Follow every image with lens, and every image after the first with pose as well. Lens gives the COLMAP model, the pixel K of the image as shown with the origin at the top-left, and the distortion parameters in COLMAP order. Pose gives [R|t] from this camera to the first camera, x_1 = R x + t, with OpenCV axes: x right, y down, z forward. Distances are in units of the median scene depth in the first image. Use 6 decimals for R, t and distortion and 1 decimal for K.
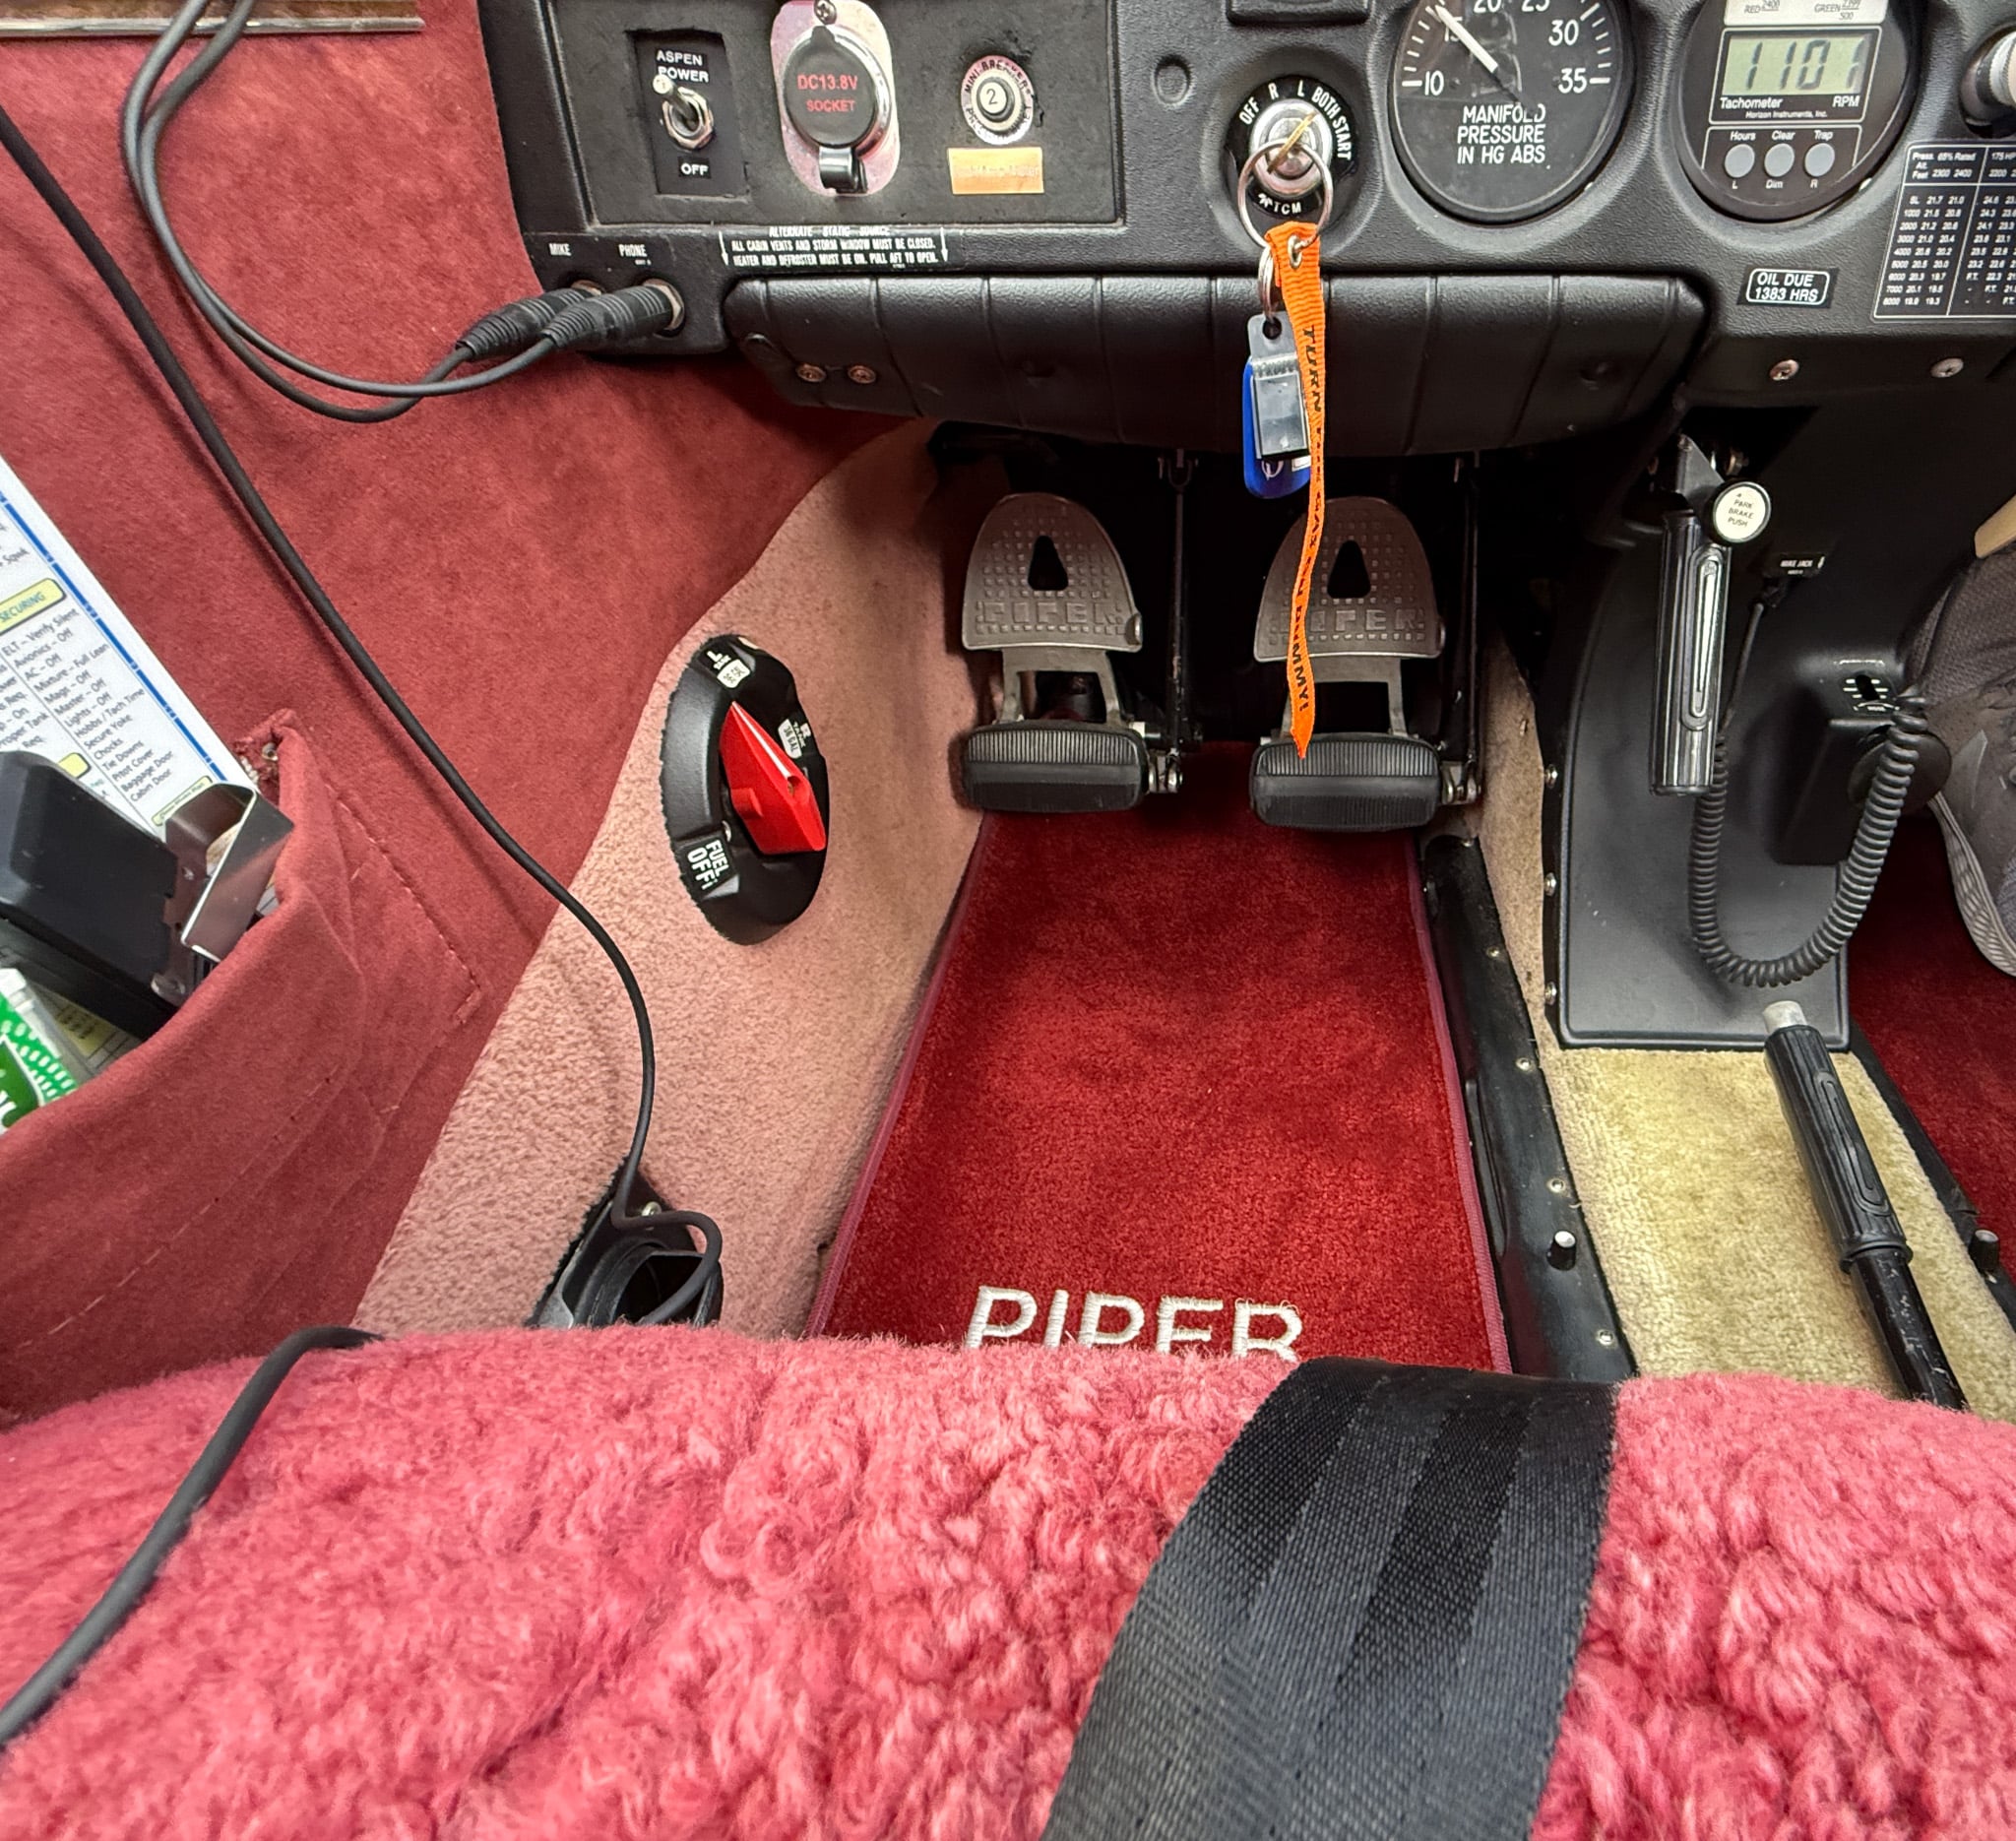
lens RADIAL K [[1128.0, 0, 1216.0], [0, 1128.0, 918.3], [0, 0, 1]] dist [0.005059, -0.001283]
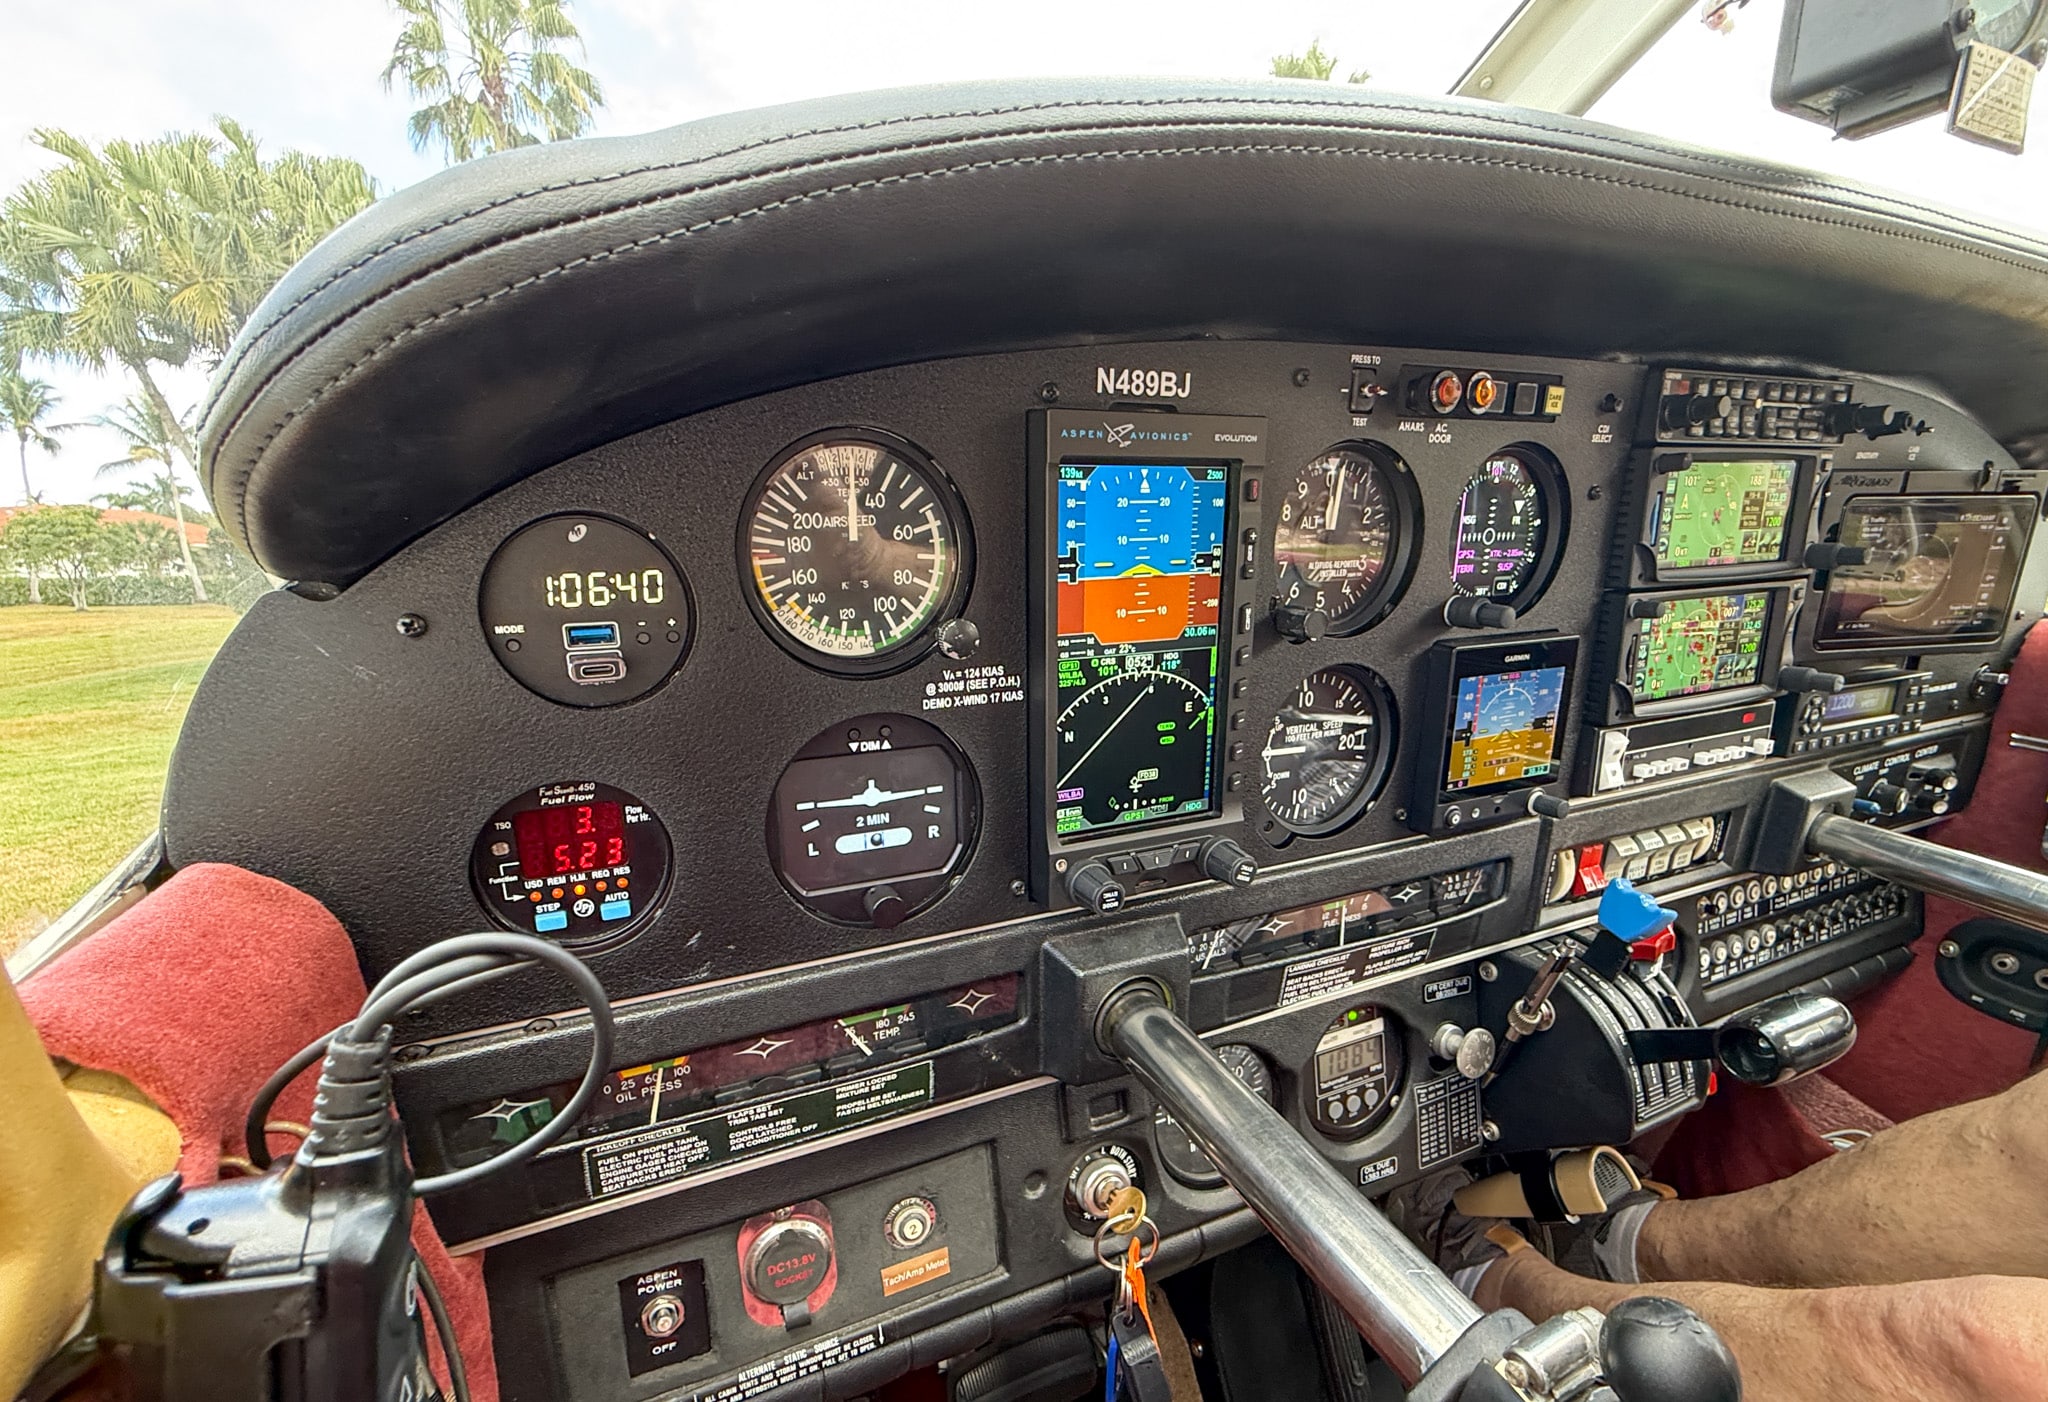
lens RADIAL K [[952.3, 0, 1043.1], [0, 952.3, 793.5], [0, 0, 1]] dist [0.000316, -0.000385]
pose [[0.887540, -0.132563, 0.441248, -0.477779], [0.274982, 0.920845, -0.276460, -0.820428], [-0.369673, 0.366704, 0.853739, -0.214698]]
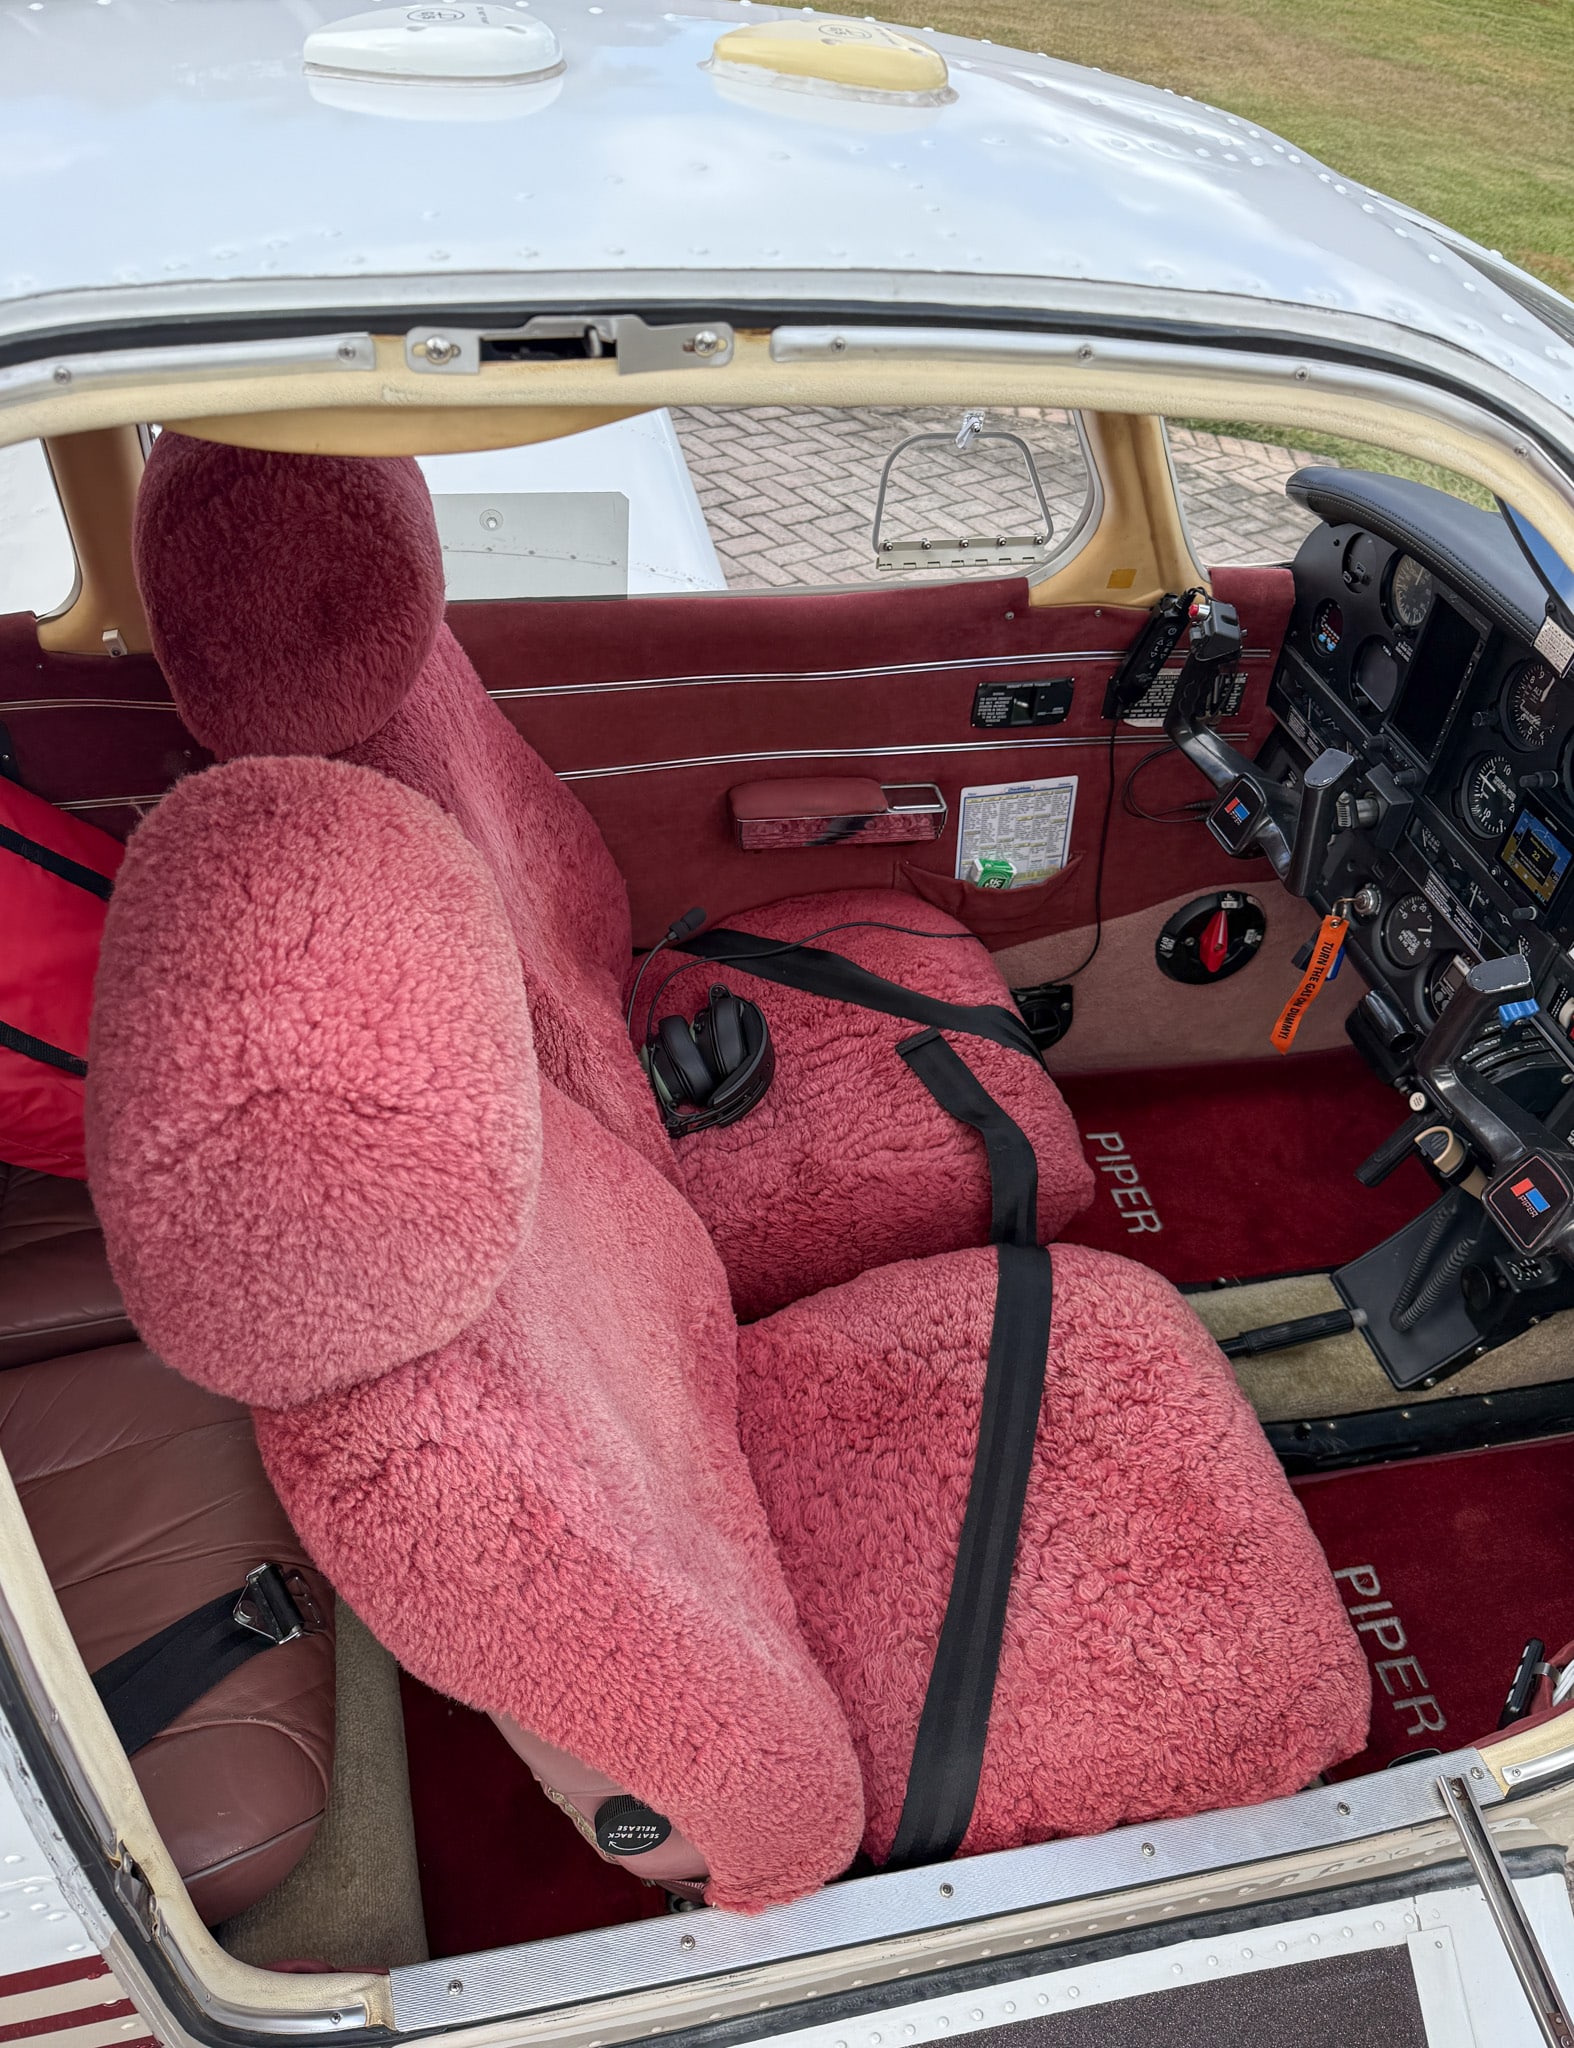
lens RADIAL K [[1632.8, 0, 774.8], [0, 1632.8, 1020.9], [0, 0, 1]] dist [0.049712, -0.072133]
pose [[0.249056, 0.667677, -0.701554, 3.080639], [-0.657196, 0.648589, 0.383961, -1.128512], [0.711382, 0.365431, 0.600330, -2.803484]]
